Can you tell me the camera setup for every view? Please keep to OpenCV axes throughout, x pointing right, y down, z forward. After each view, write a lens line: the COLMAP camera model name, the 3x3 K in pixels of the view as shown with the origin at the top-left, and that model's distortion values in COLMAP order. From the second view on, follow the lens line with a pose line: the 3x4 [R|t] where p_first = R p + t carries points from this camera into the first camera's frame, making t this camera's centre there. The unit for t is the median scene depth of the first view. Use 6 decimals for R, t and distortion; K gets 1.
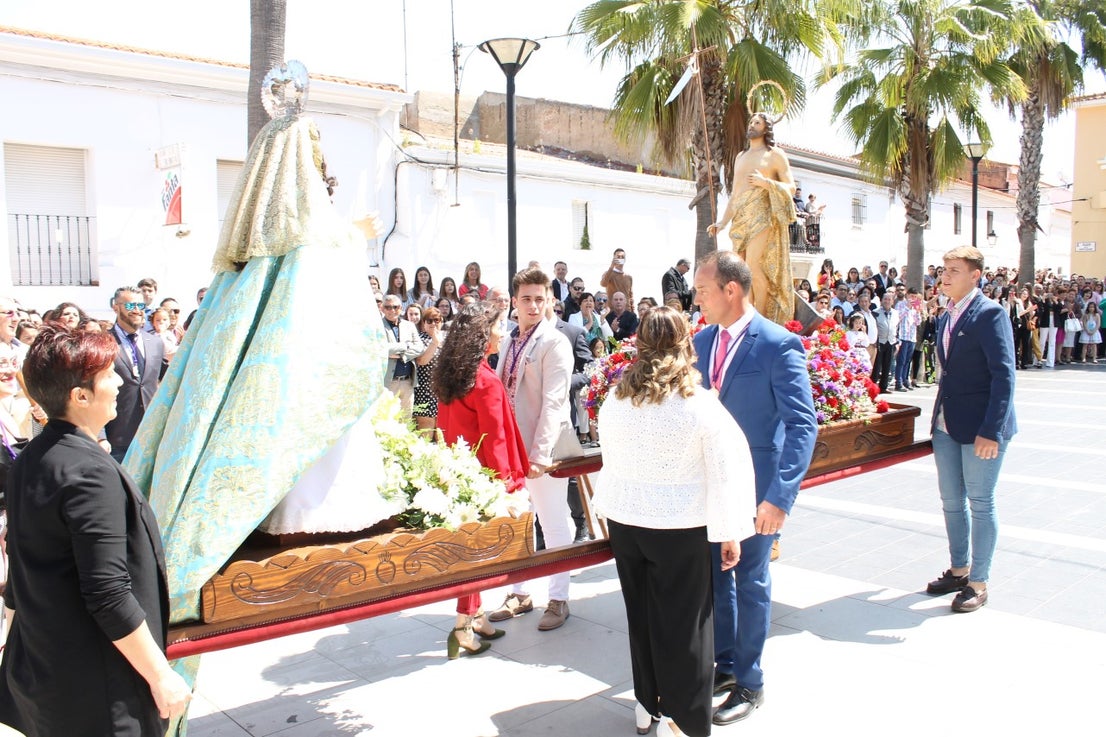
lens RADIAL K [[970.8, 0, 551.5], [0, 970.8, 364.1], [0, 0, 1]] dist [-0.148837, 0.141521]
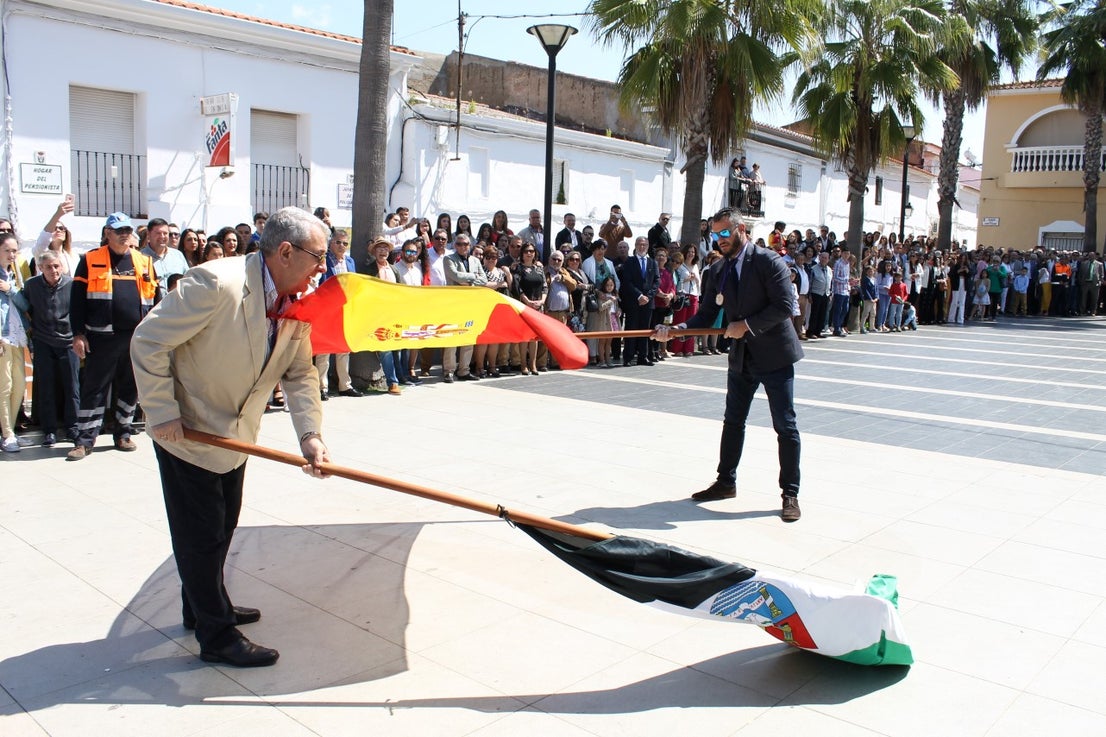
lens RADIAL K [[970.8, 0, 554.0], [0, 970.8, 362.7], [0, 0, 1]] dist [-0.148837, 0.141521]
pose [[0.994806, 0.026754, 0.098209, -0.094243], [-0.030967, 0.998653, 0.041628, 0.020656], [-0.096963, -0.044453, 0.994295, -0.130638]]
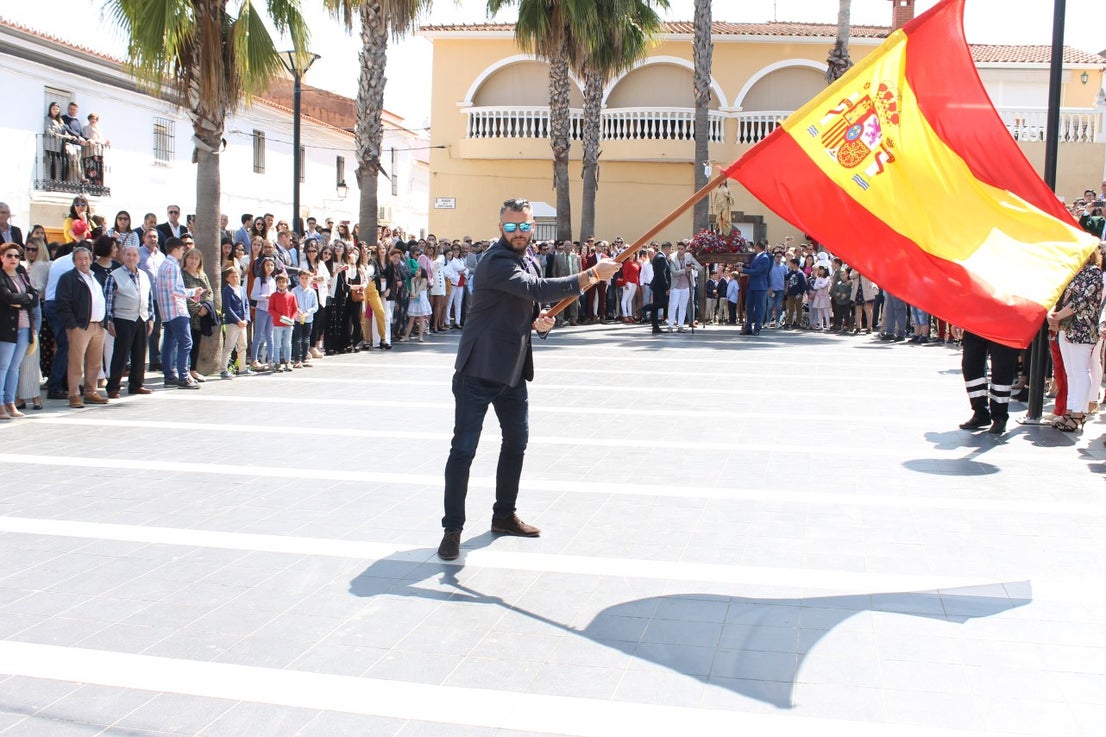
lens RADIAL K [[1156.3, 0, 555.9], [0, 1156.3, 366.9], [0, 0, 1]] dist [-0.059483, 0.000000]
pose [[0.825744, -0.029964, 0.563249, 0.112434], [0.018845, 0.999496, 0.025544, -0.003588], [-0.563730, -0.010478, 0.825892, 0.148799]]
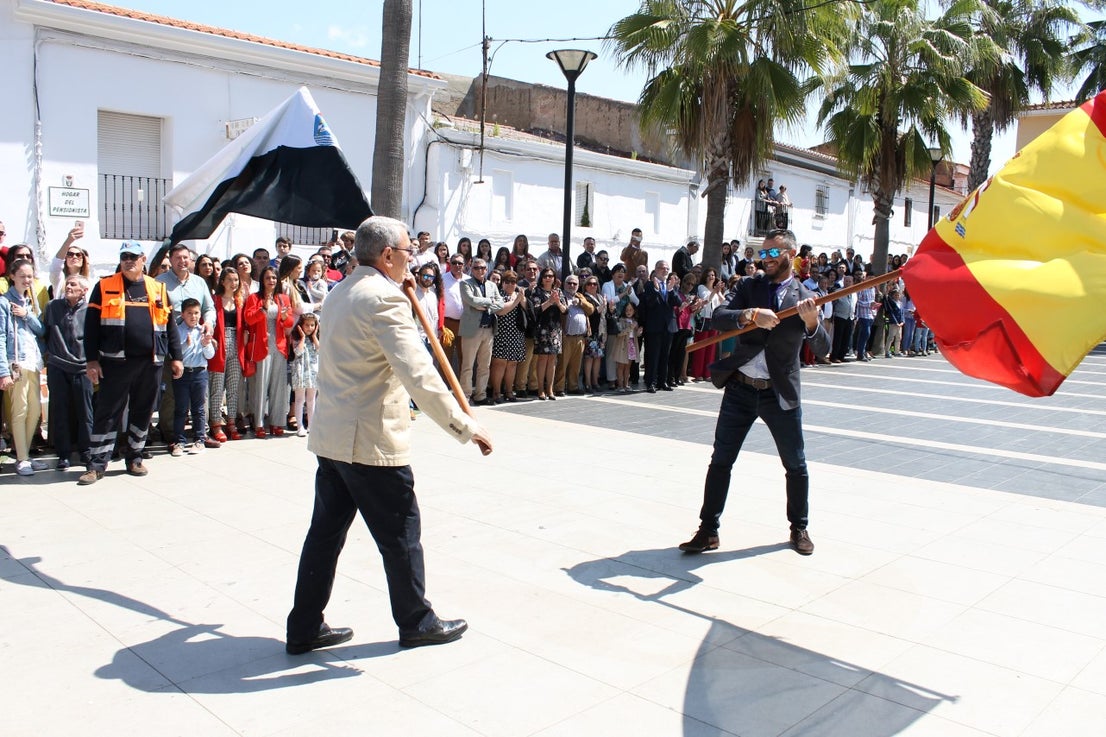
lens RADIAL K [[970.8, 0, 554.8], [0, 970.8, 364.2], [0, 0, 1]] dist [-0.148837, 0.141521]
pose [[0.997237, 0.033366, 0.066366, -0.083776], [-0.035035, 0.999094, 0.024151, 0.016287], [-0.065500, -0.026409, 0.997503, -0.130217]]
